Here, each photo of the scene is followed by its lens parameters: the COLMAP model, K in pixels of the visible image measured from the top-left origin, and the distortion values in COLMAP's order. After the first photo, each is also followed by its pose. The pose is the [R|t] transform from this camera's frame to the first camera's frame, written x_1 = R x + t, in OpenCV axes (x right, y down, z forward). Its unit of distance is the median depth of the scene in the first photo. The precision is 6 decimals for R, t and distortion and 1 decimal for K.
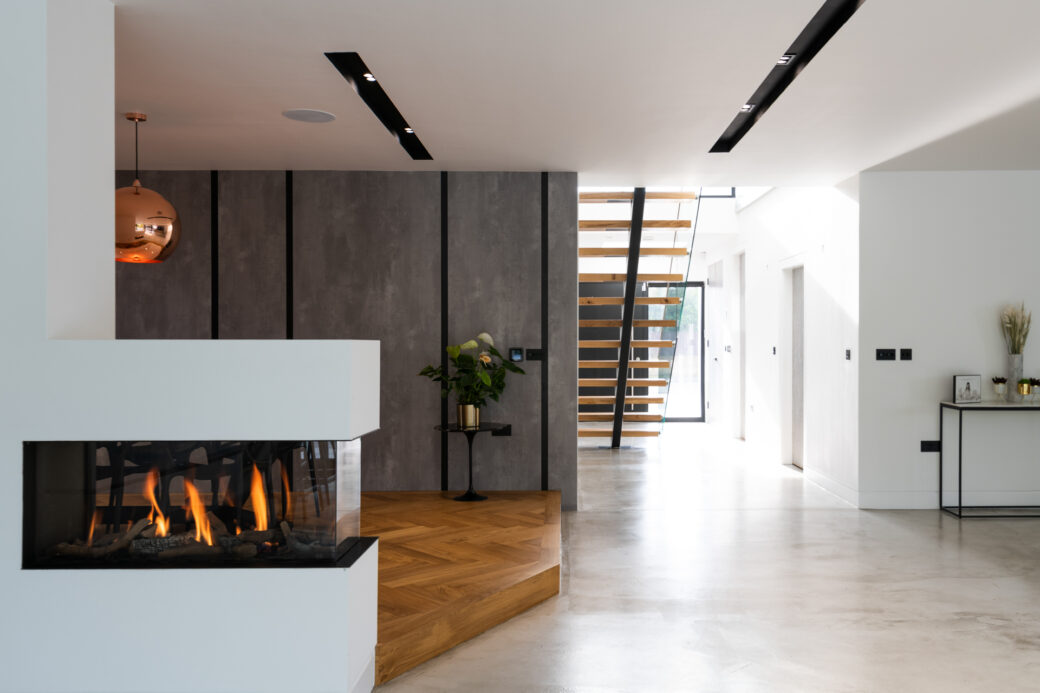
lens RADIAL K [[1008.4, 0, 519.8], [0, 1008.4, 370.7], [0, 0, 1]] dist [0.027920, -0.011453]
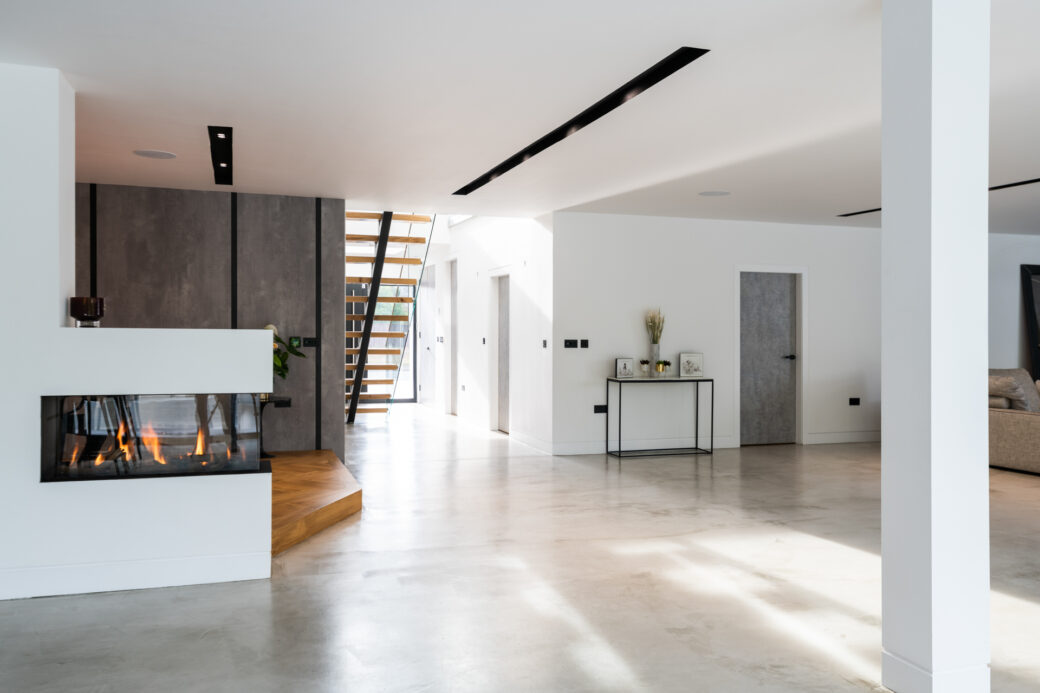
lens RADIAL K [[1008.4, 0, 519.8], [0, 1008.4, 370.7], [0, 0, 1]] dist [0.027920, -0.011453]
pose [[0.950564, -0.002527, 0.310518, -0.128423], [-0.000009, 0.999967, 0.008166, 0.009298], [-0.310528, -0.007765, 0.950532, -0.280146]]
